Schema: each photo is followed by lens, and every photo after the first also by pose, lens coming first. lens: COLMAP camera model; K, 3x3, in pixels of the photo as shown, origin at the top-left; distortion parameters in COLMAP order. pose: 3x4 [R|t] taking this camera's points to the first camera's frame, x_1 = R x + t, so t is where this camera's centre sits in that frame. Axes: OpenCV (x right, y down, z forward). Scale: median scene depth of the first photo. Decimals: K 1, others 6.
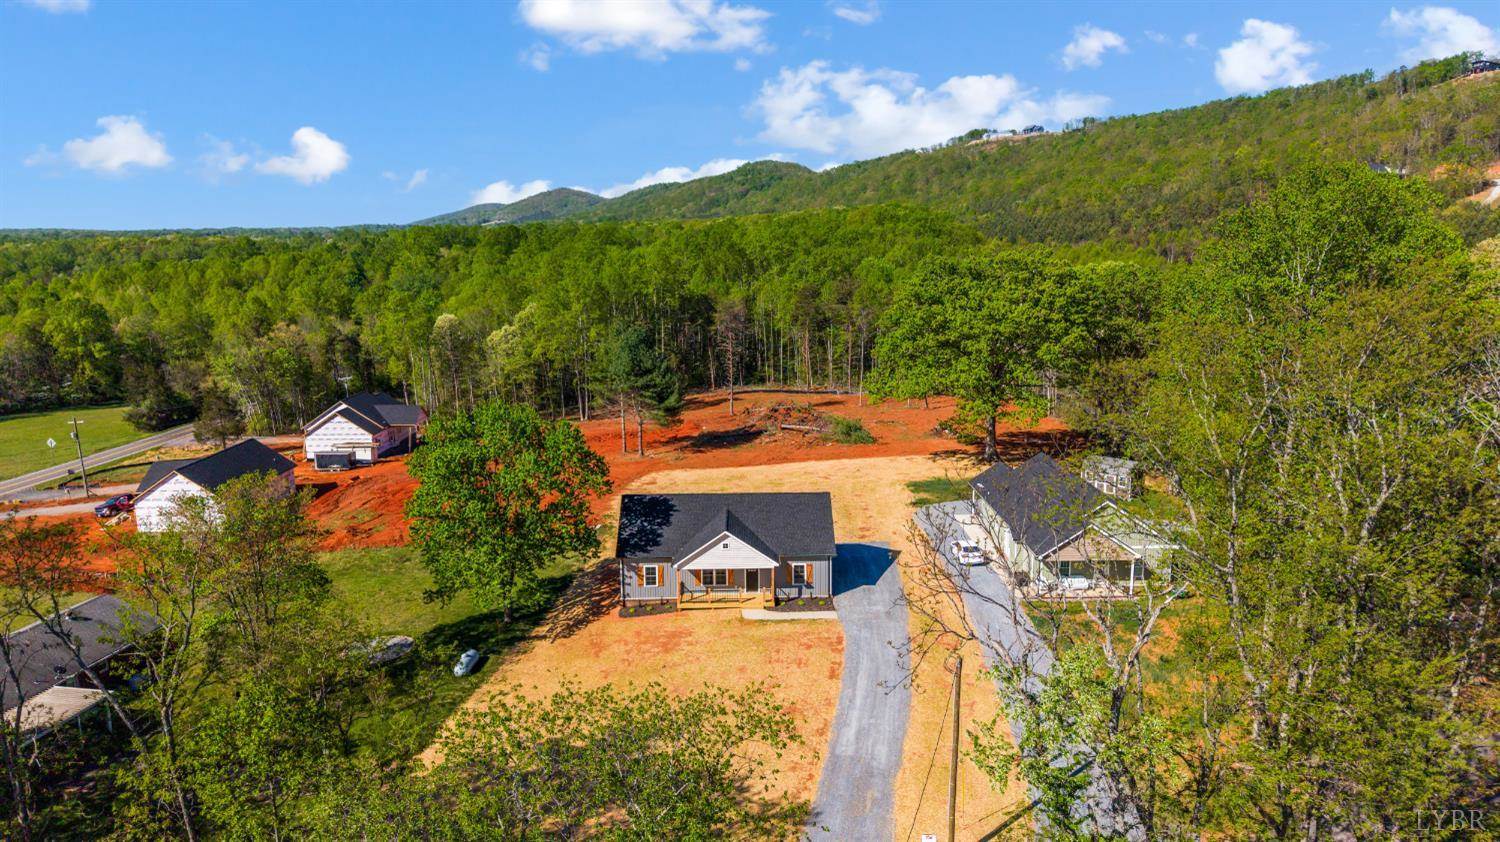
lens RADIAL K [[998.2, 0, 750.0], [0, 998.2, 421.0], [0, 0, 1]] dist [0.007909, -0.003014]
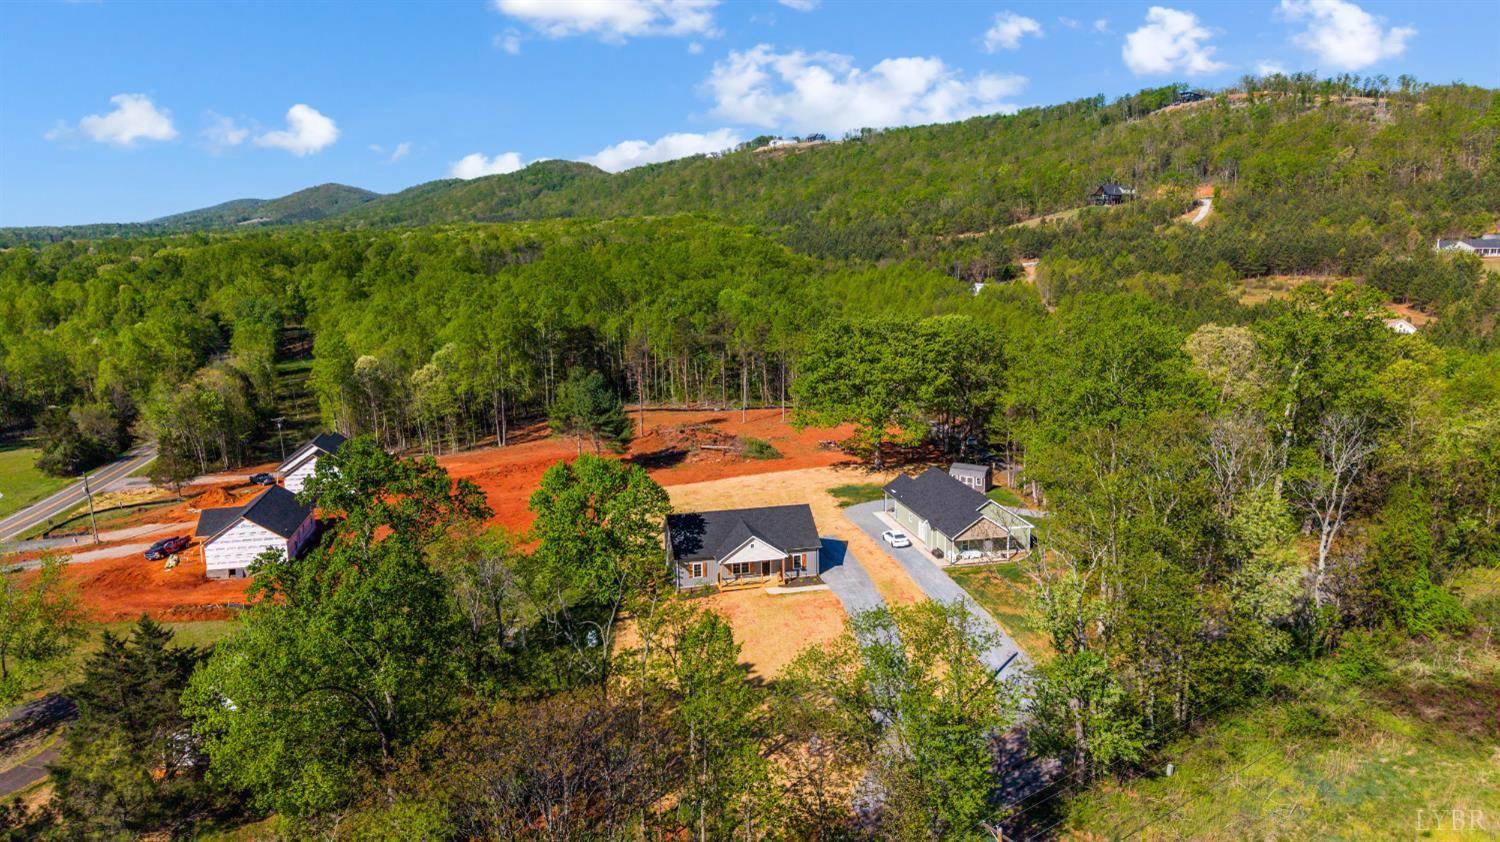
lens RADIAL K [[991.5, 0, 750.0], [0, 991.5, 421.0], [0, 0, 1]] dist [0.056016, -0.096151]
pose [[0.977448, -0.044925, 0.206340, -0.122692], [0.043679, 0.998989, 0.010593, -0.028529], [-0.206608, -0.001341, 0.978423, -0.165307]]
